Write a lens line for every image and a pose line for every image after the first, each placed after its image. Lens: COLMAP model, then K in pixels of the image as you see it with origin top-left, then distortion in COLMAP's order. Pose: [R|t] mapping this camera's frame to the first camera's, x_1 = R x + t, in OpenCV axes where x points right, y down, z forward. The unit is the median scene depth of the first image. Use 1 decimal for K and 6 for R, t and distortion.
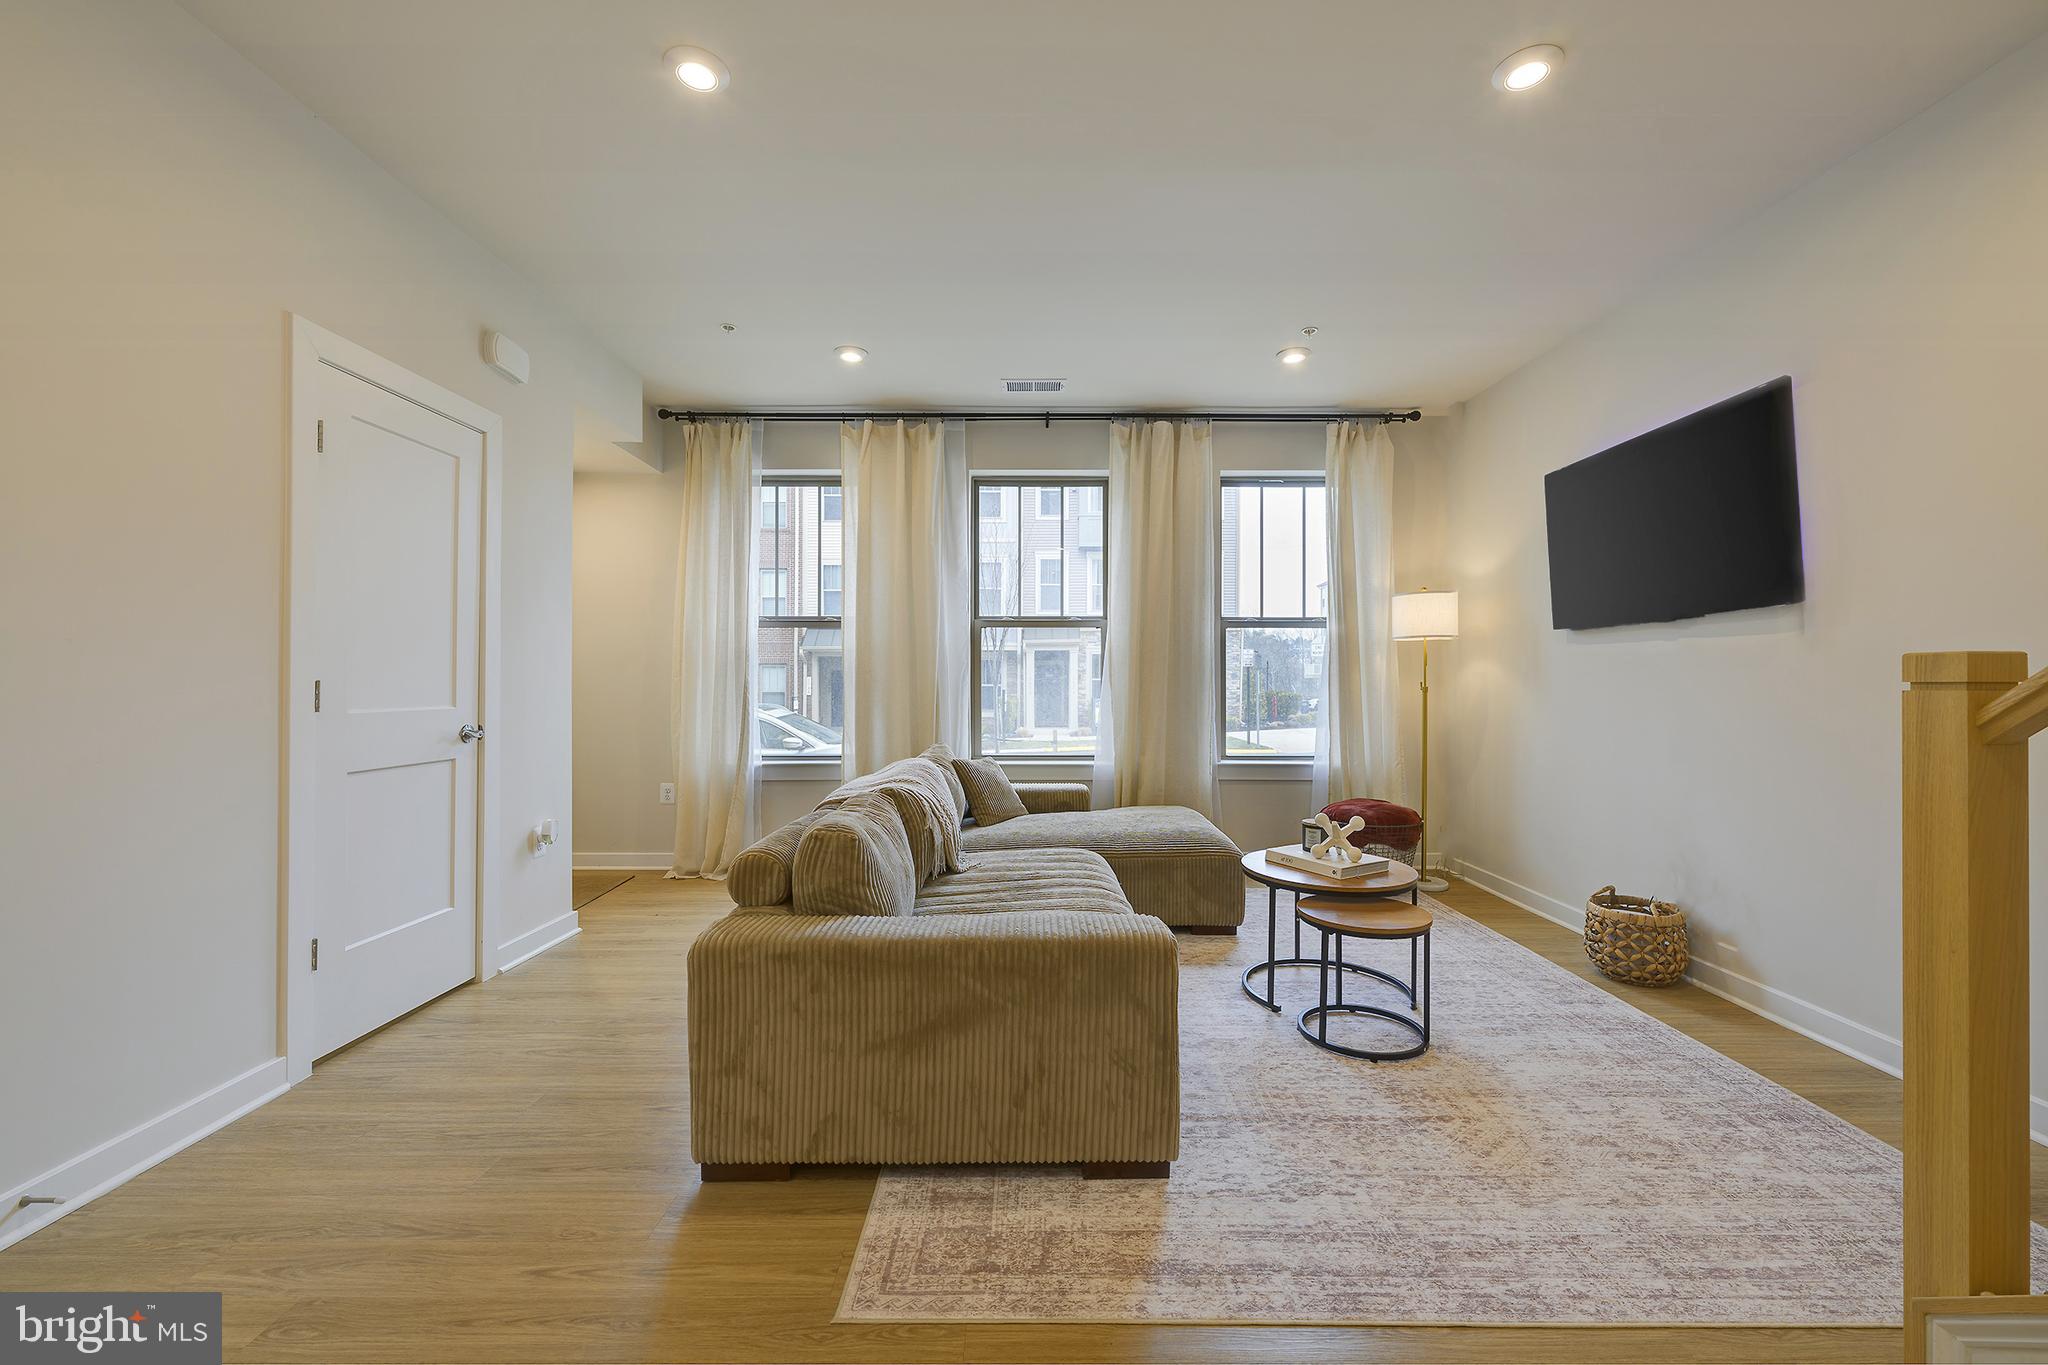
lens RADIAL K [[802.7, 0, 1024.0], [0, 802.7, 682.5], [0, 0, 1]] dist [0.000789, -0.000136]
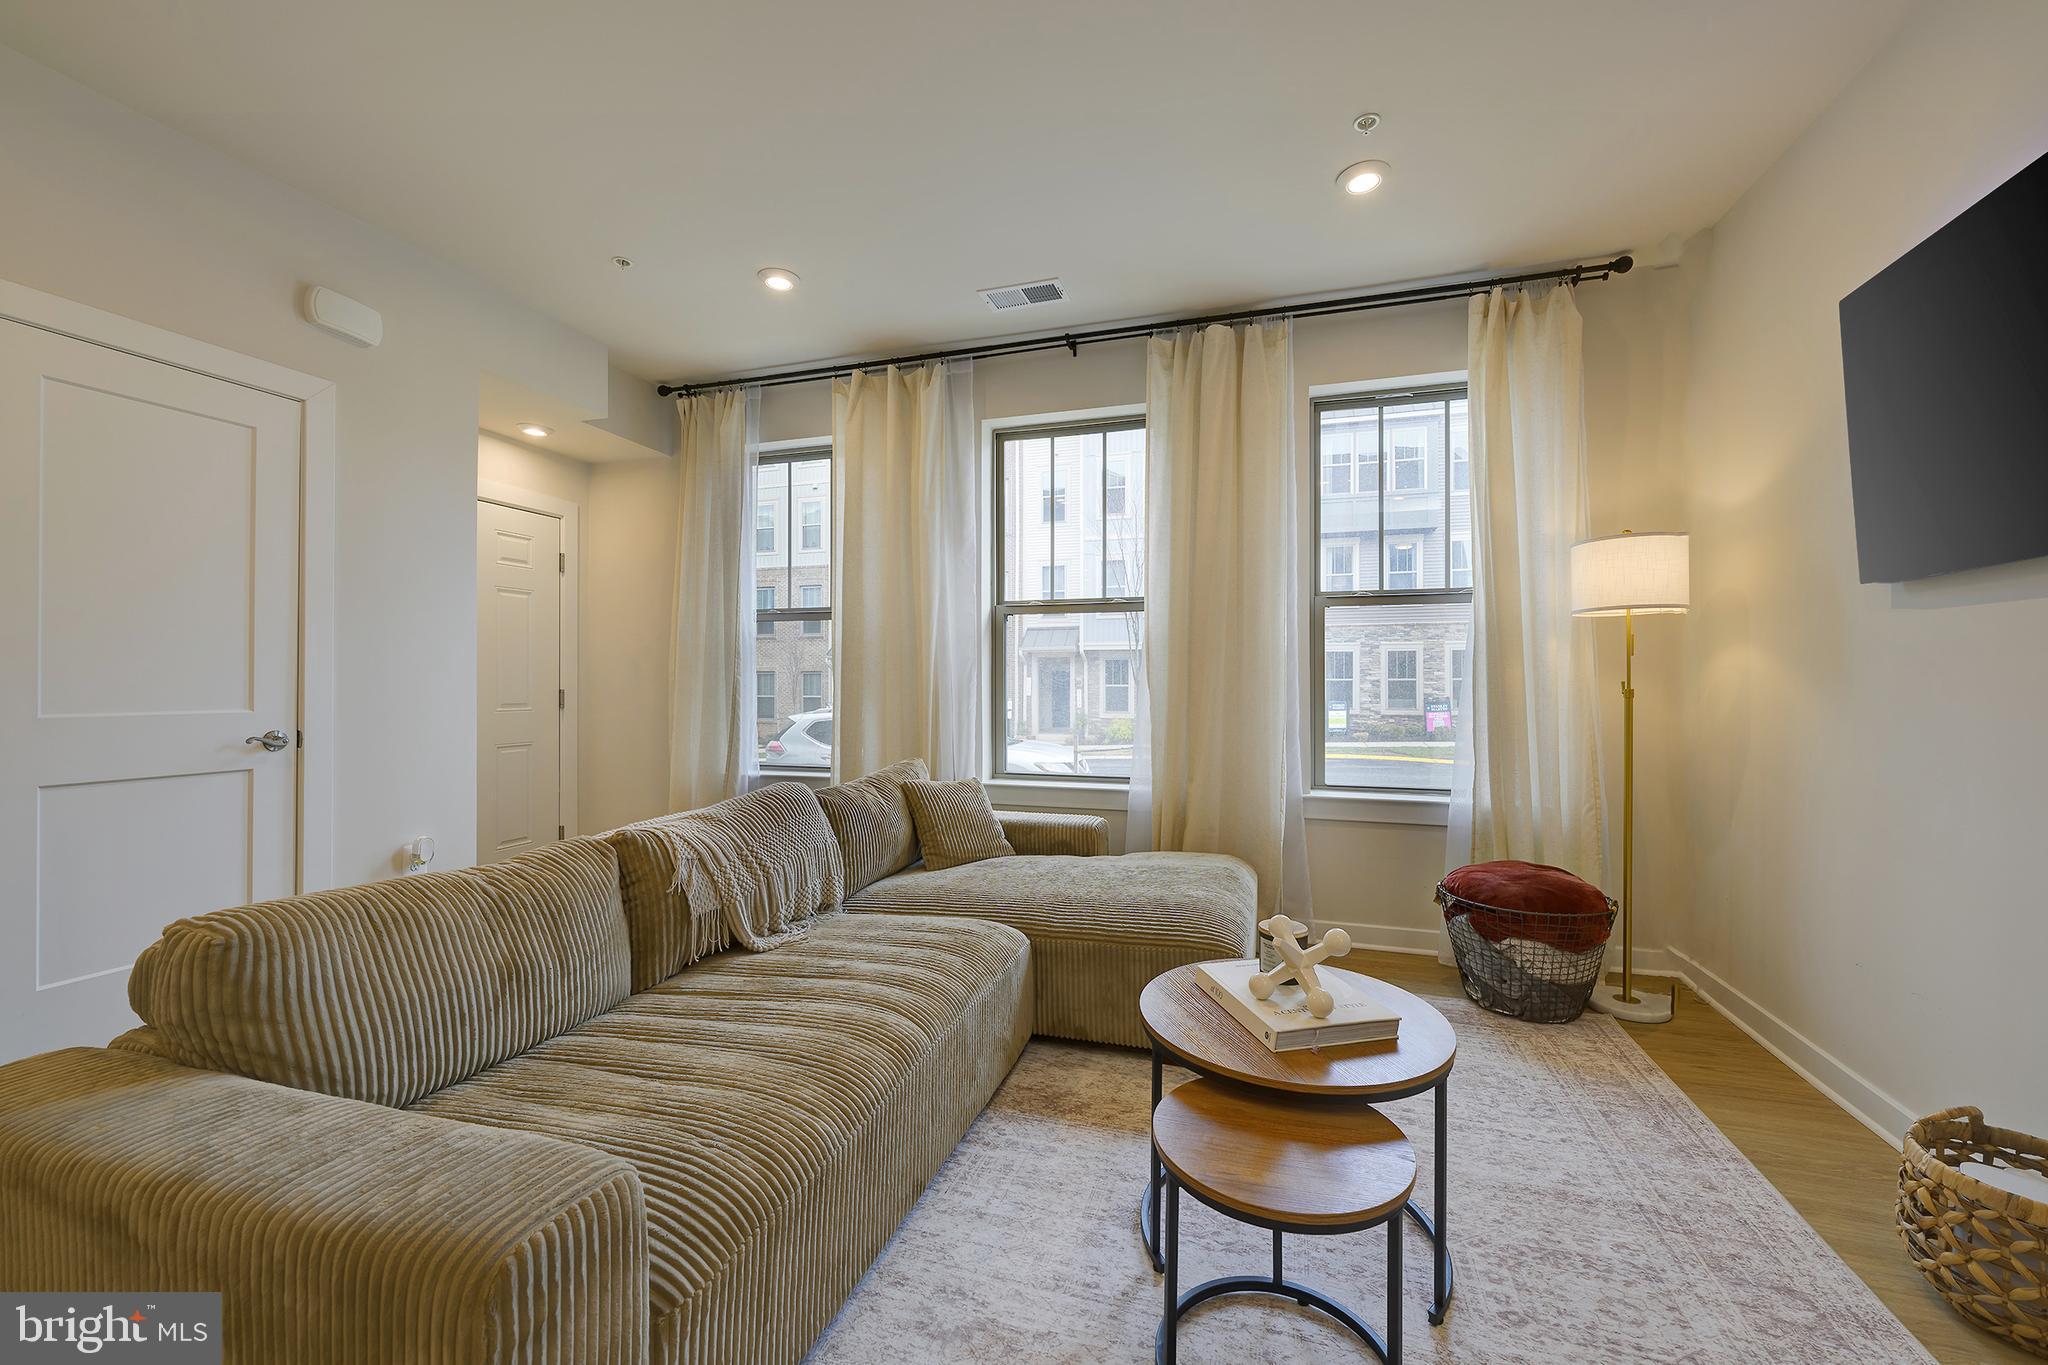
lens RADIAL K [[802.7, 0, 1024.0], [0, 802.7, 682.5], [0, 0, 1]] dist [0.000789, -0.000136]
pose [[0.954957, -0.000372, -0.296743, 0.222710], [0.000231, 1.000000, -0.000511, 0.000211], [0.296744, 0.000419, 0.954957, 0.249935]]
